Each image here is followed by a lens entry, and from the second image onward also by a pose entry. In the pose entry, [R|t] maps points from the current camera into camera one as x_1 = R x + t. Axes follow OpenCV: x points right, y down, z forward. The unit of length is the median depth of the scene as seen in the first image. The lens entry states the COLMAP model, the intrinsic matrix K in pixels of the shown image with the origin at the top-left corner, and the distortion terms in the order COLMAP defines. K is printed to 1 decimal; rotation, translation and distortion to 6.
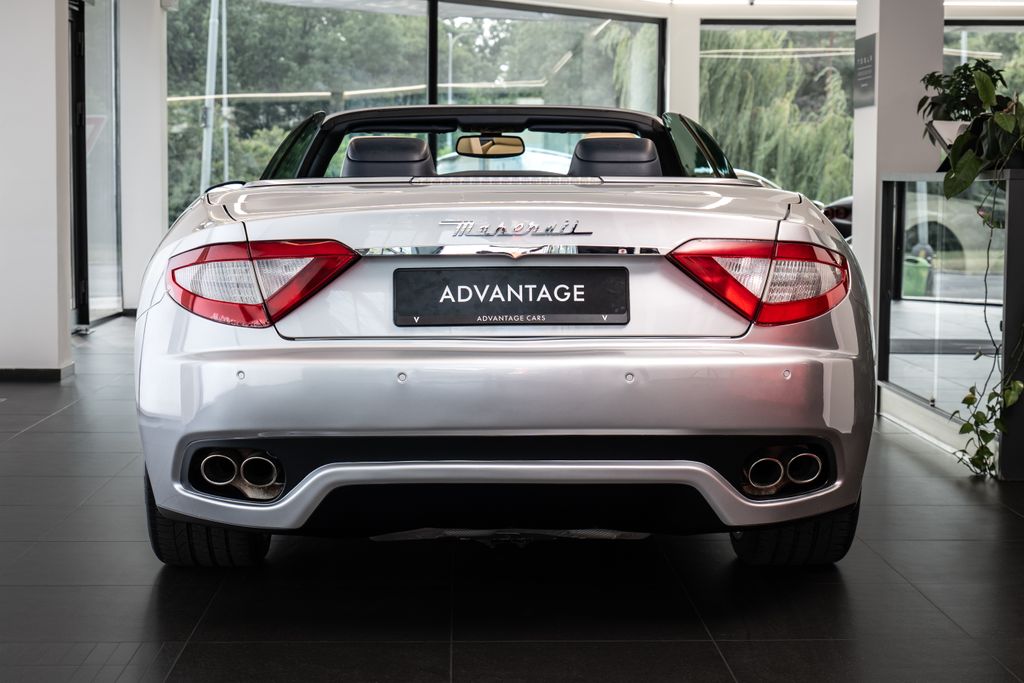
lens RADIAL K [[1953.5, 0, 511.8], [0, 1953.5, 343.1], [0, 0, 1]] dist [-0.020313, 0.000000]
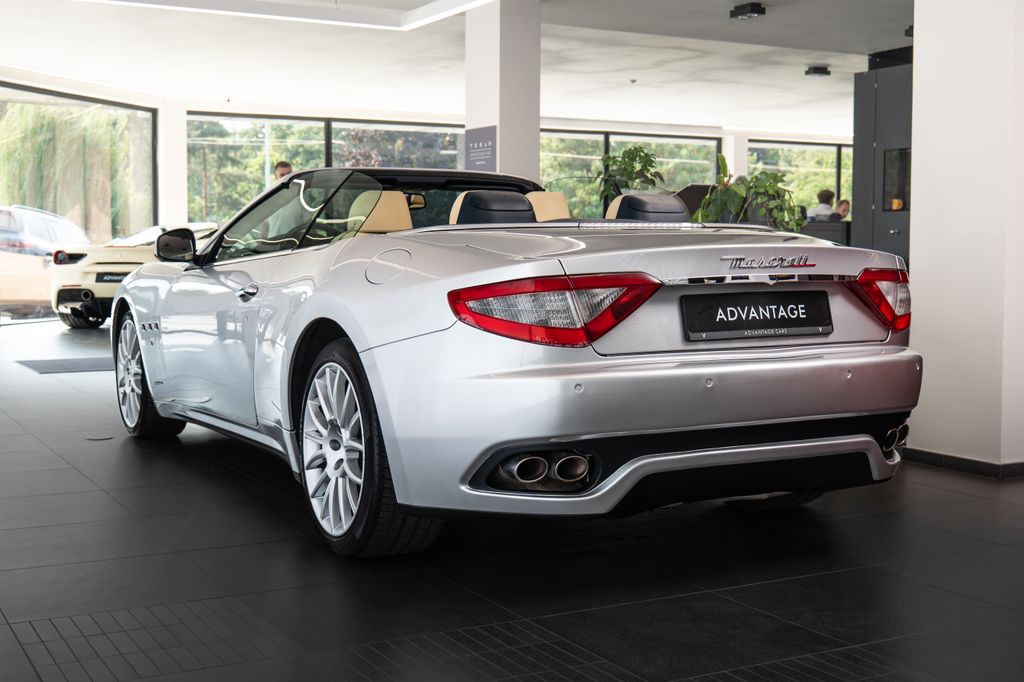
lens RADIAL K [[1301.2, 0, 511.9], [0, 1301.2, 340.0], [0, 0, 1]] dist [-0.046090, 0.000000]
pose [[0.880913, -0.036646, 0.471857, -0.546252], [0.042188, 0.999109, -0.001169, -0.013435], [-0.471394, 0.020936, 0.881674, 0.325506]]
